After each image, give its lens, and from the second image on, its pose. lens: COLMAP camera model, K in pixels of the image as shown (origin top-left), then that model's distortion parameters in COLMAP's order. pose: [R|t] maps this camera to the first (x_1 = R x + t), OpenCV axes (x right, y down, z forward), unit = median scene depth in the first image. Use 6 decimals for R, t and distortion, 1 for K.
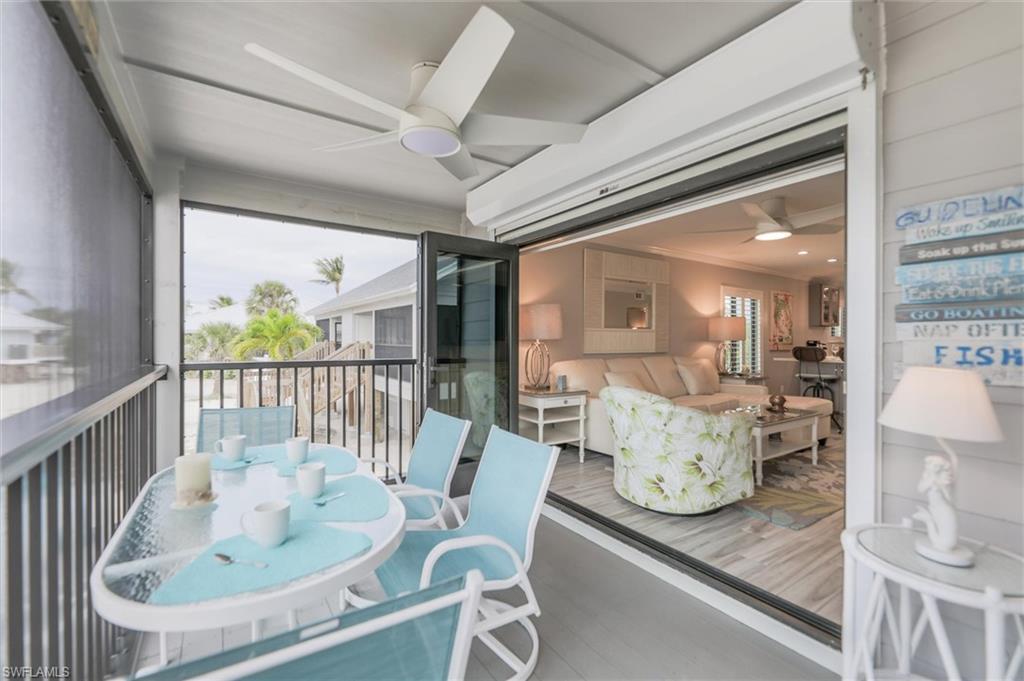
lens RADIAL K [[427.9, 0, 516.8], [0, 427.9, 342.2], [0, 0, 1]] dist [-0.002313, -0.000237]
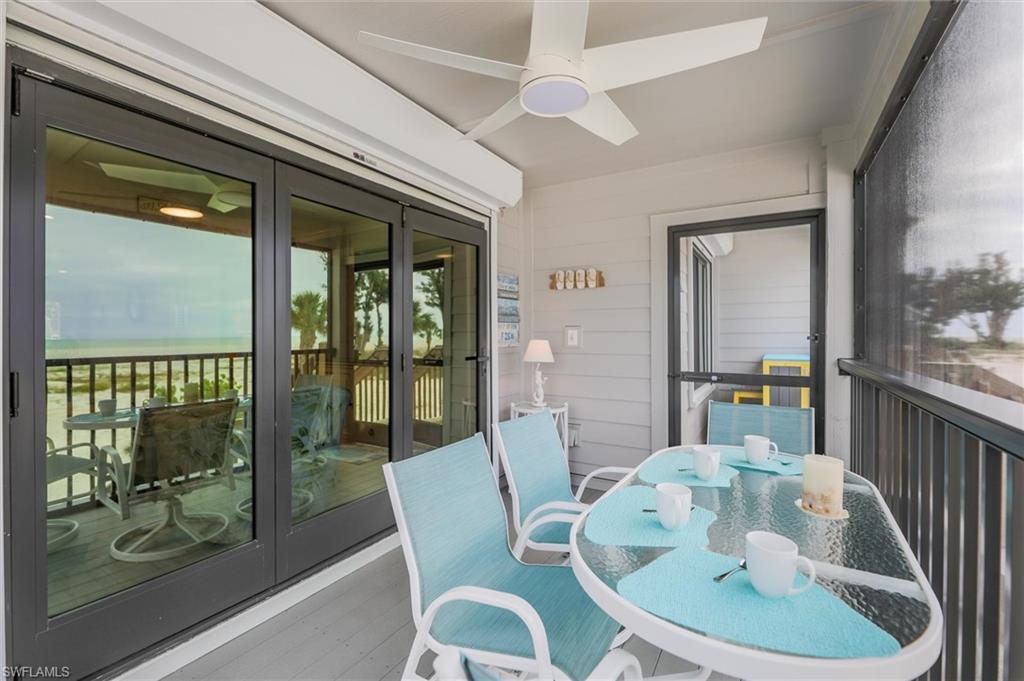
lens RADIAL K [[437.0, 0, 516.7], [0, 437.0, 330.9], [0, 0, 1]] dist [0.000924, 0.000080]
pose [[-0.413790, -0.003237, 0.910367, -0.751317], [-0.002971, 0.999993, 0.002206, -0.004108], [-0.910368, -0.001792, -0.413797, 1.102726]]
